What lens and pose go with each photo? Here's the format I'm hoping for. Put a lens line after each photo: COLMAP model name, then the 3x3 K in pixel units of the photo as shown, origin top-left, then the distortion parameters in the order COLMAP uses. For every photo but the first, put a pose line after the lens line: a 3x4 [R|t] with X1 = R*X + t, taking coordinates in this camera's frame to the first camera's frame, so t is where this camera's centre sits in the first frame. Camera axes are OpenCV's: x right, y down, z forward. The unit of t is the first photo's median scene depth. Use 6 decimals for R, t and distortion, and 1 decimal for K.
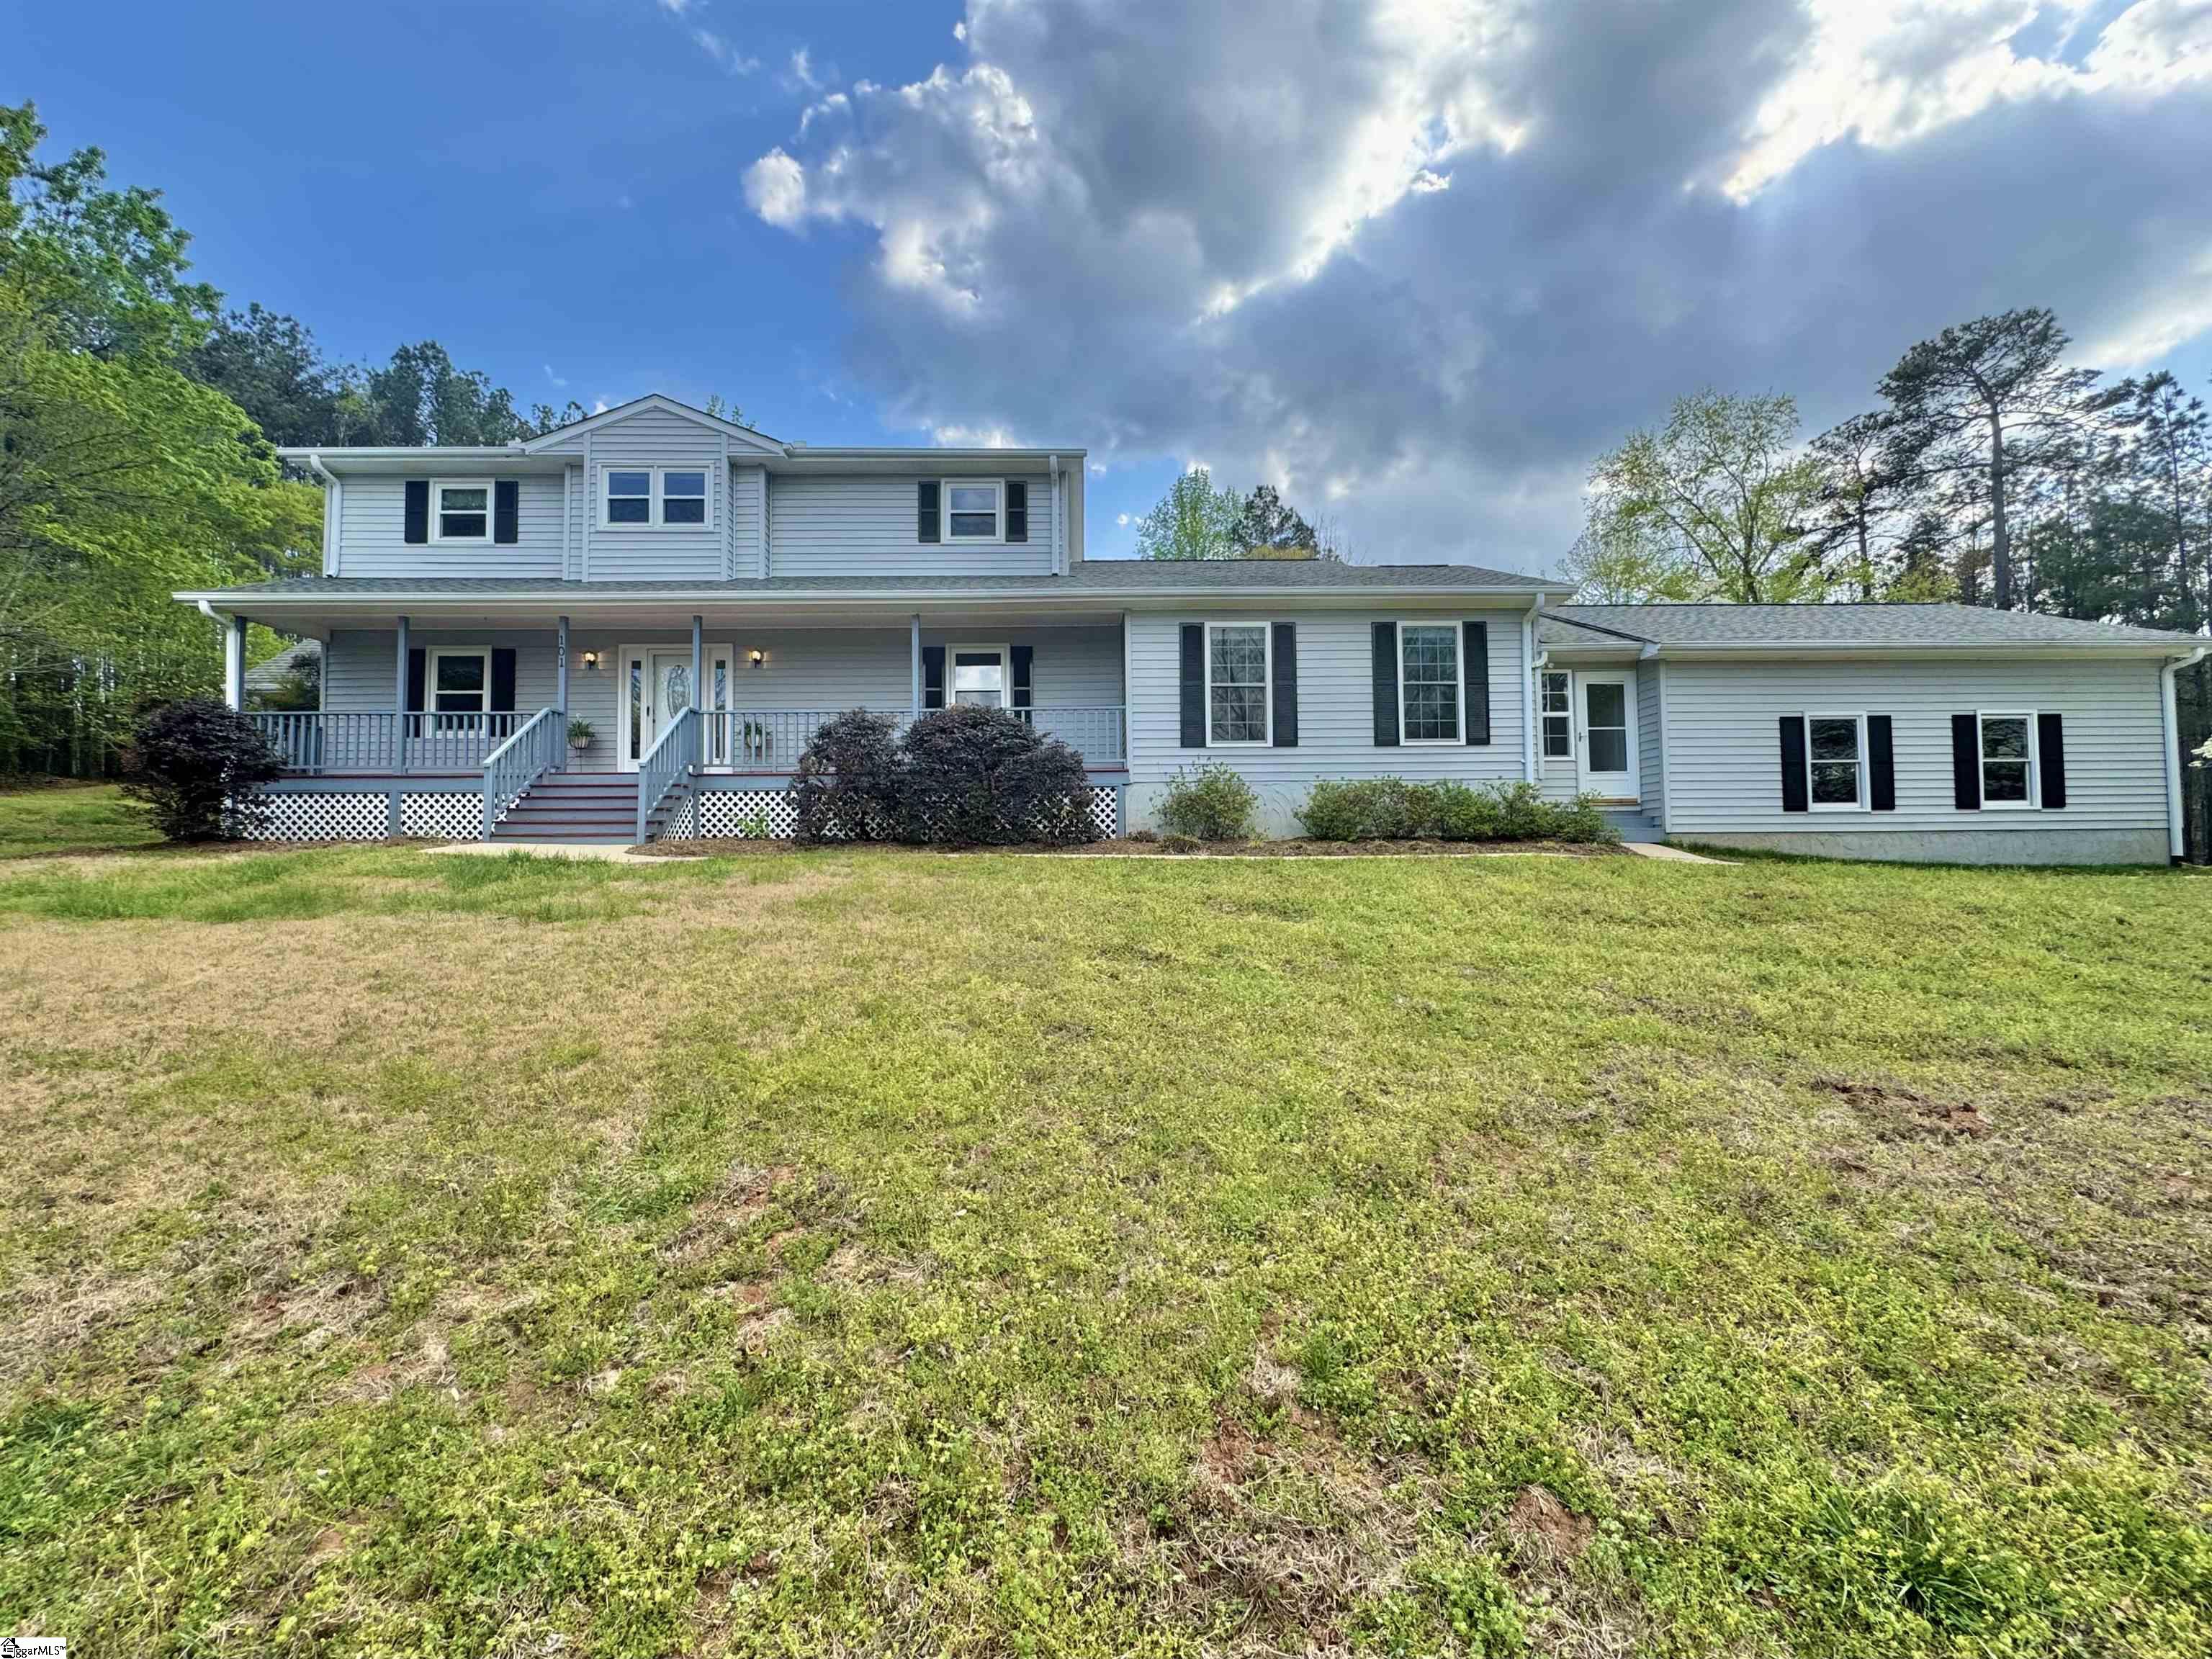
lens RADIAL K [[884.4, 0, 1106.0], [0, 884.4, 829.5], [0, 0, 1]] dist [-0.002625, 0.000002]
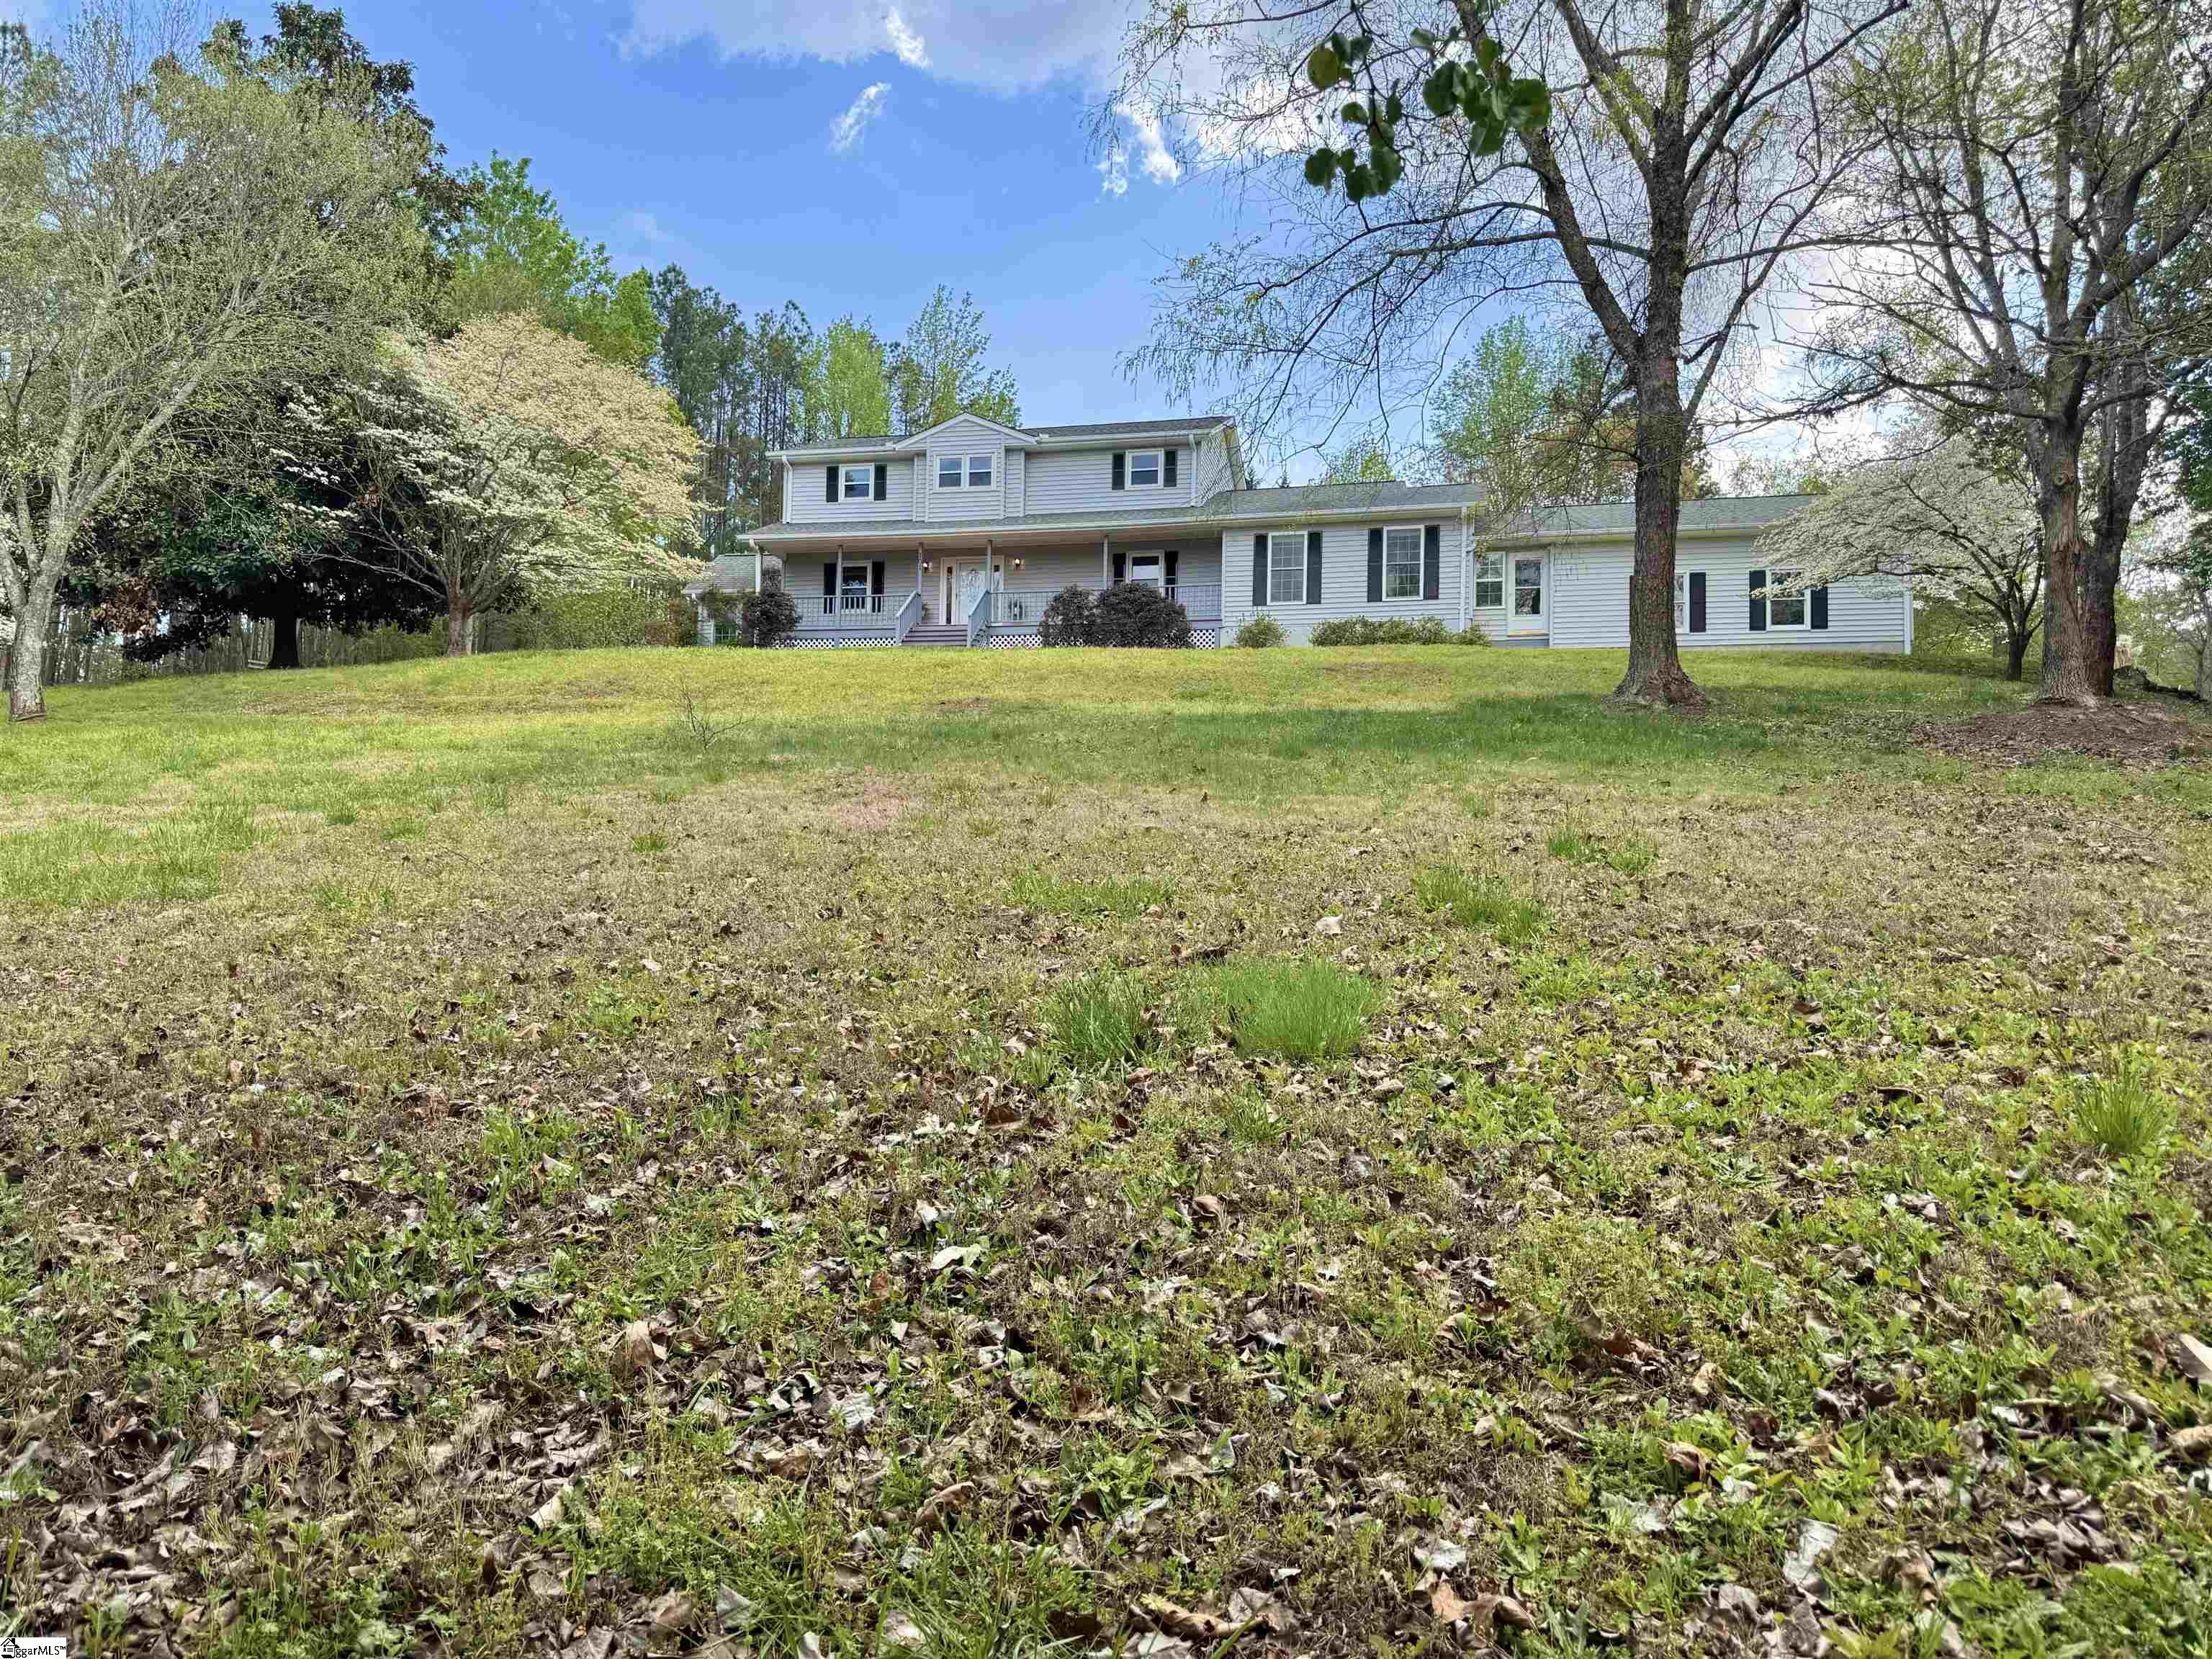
lens RADIAL K [[1536.9, 0, 1106.0], [0, 1536.9, 829.5], [0, 0, 1]] dist [0.085740, -0.000367]
pose [[0.967836, 0.013661, -0.251212, 0.533801], [-0.021312, 0.999387, -0.027758, 0.407350], [0.250679, 0.032218, 0.967534, -1.853154]]
